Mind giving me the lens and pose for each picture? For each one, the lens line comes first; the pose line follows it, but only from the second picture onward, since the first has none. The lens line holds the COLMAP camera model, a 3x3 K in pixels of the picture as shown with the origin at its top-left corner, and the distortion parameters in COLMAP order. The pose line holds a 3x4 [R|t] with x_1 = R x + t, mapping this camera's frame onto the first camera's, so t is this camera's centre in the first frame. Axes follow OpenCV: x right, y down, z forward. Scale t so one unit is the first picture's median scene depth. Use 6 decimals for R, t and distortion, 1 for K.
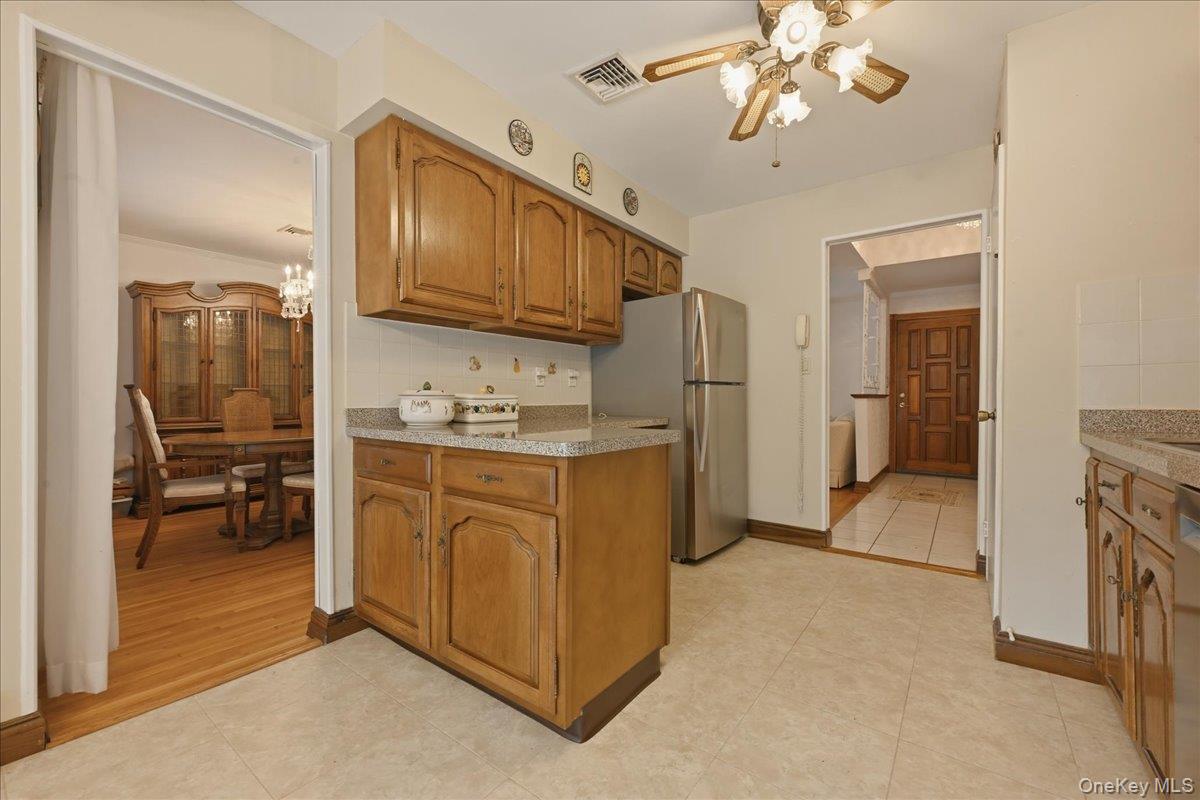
lens RADIAL K [[485.0, 0, 606.8], [0, 485.0, 401.6], [0, 0, 1]] dist [-0.002080, -0.000414]
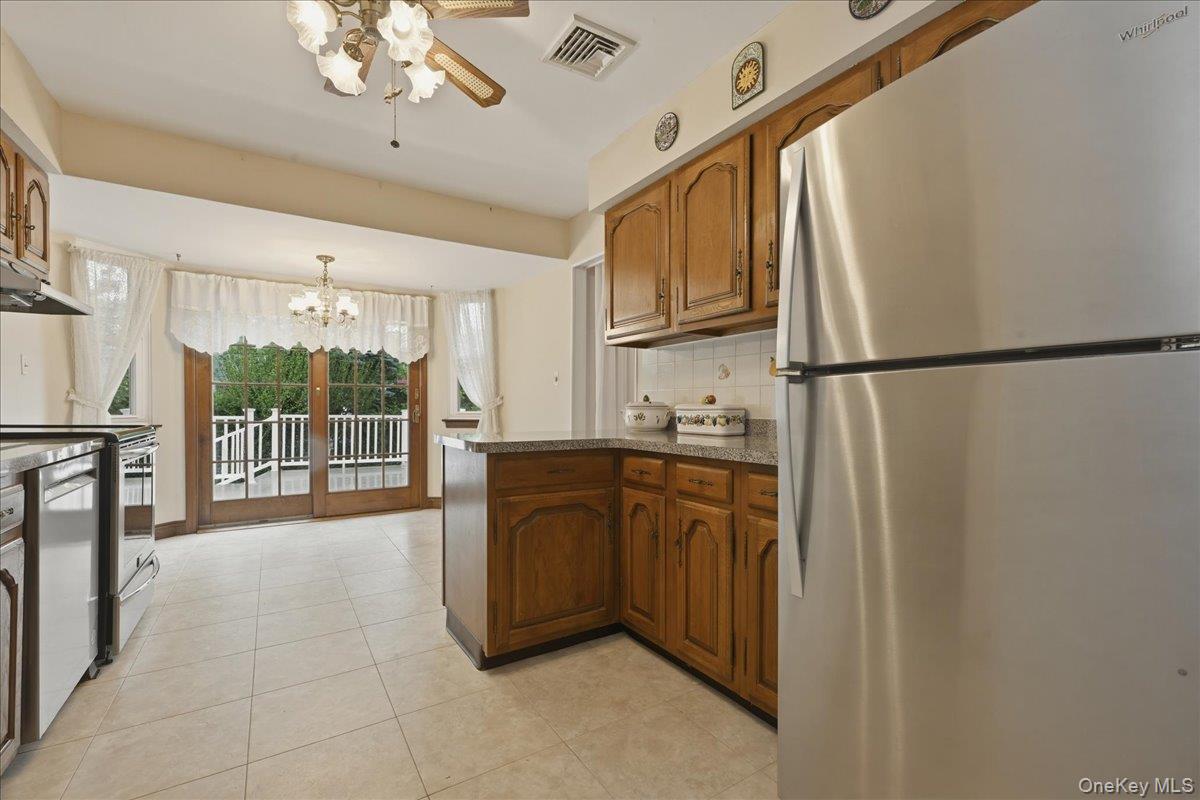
lens RADIAL K [[511.6, 0, 599.0], [0, 511.6, 410.2], [0, 0, 1]] dist [-0.001368, -0.000050]
pose [[-0.355489, 0.007388, -0.934651, 0.726943], [-0.008257, 0.999905, 0.011044, -0.013451], [0.934644, 0.011643, -0.355394, 1.123638]]
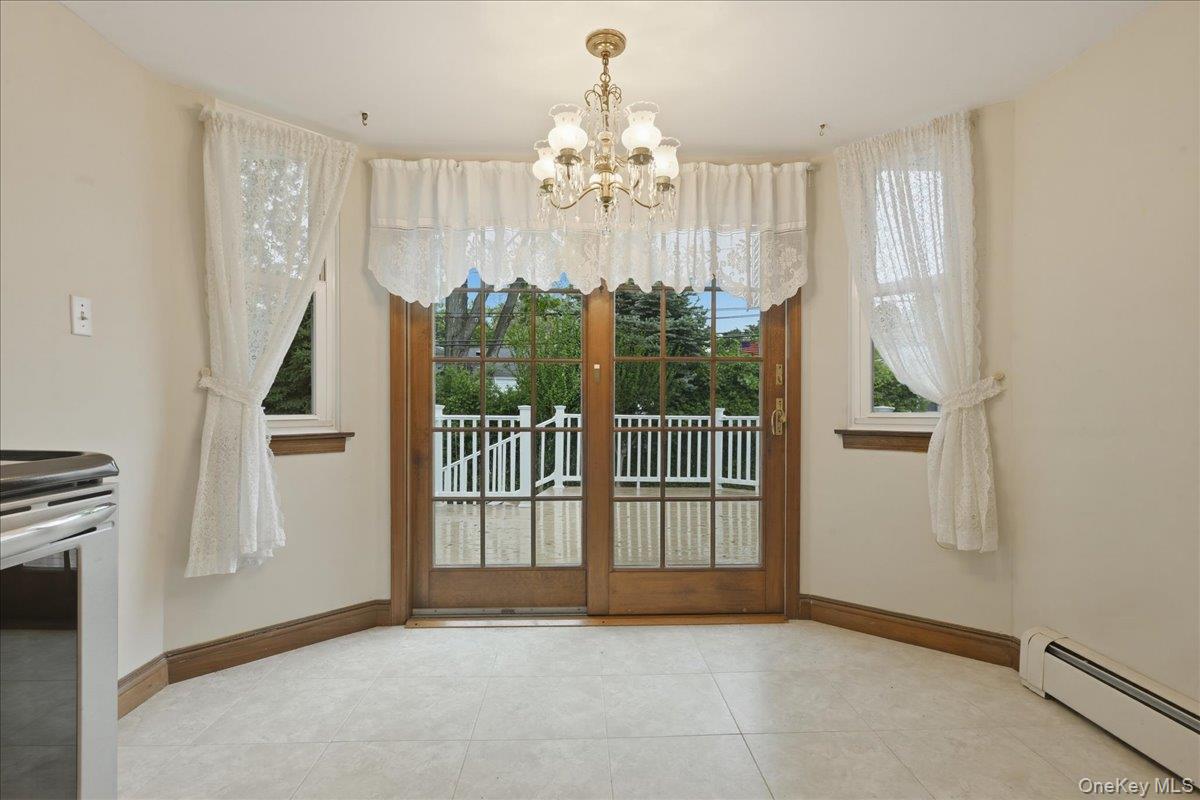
lens RADIAL K [[600.1, 0, 603.5], [0, 600.1, 410.4], [0, 0, 1]] dist [0.001179, 0.000311]
pose [[-0.772868, 0.005124, -0.634547, 0.085729], [-0.007492, 0.999824, 0.017198, -0.000076], [0.634523, 0.018046, -0.772693, 0.418562]]
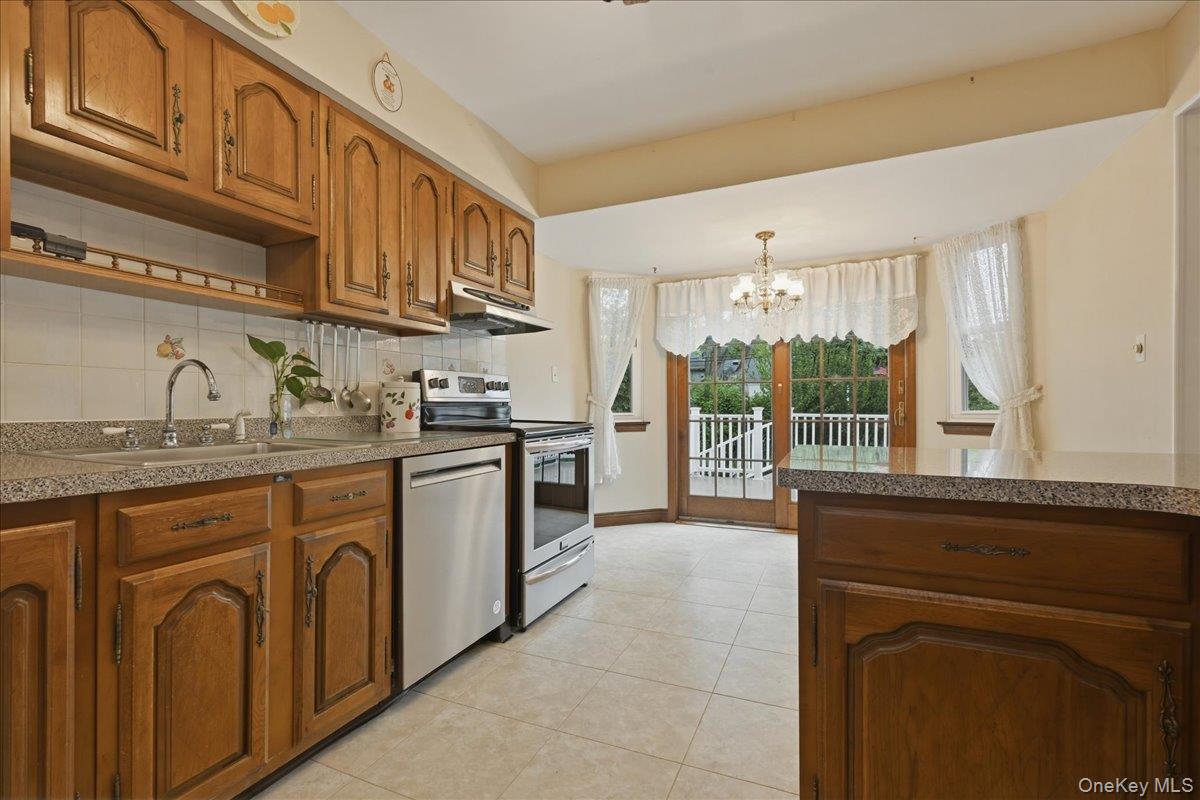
lens RADIAL K [[532.4, 0, 600.3], [0, 532.4, 406.1], [0, 0, 1]] dist [0.000824, 0.000558]
pose [[-0.974371, 0.005782, -0.224871, 0.333897], [0.004191, 0.999963, 0.007551, -0.009172], [0.224906, 0.006415, -0.974359, 1.075589]]
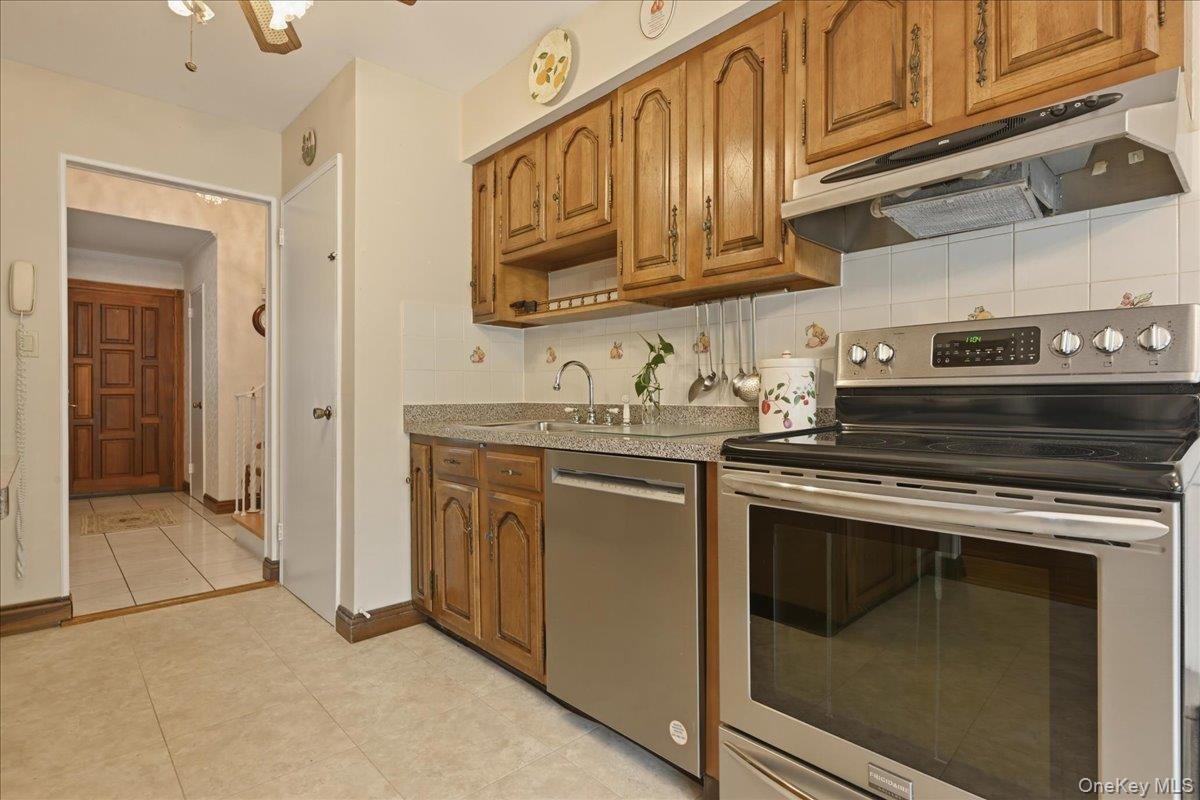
lens RADIAL K [[591.5, 0, 595.8], [0, 591.5, 397.8], [0, 0, 1]] dist [-0.001225, -0.000022]
pose [[0.179075, -0.001392, 0.983834, -0.267906], [0.003954, 0.999992, 0.000695, -0.001539], [-0.983827, 0.003765, 0.179079, 0.175833]]
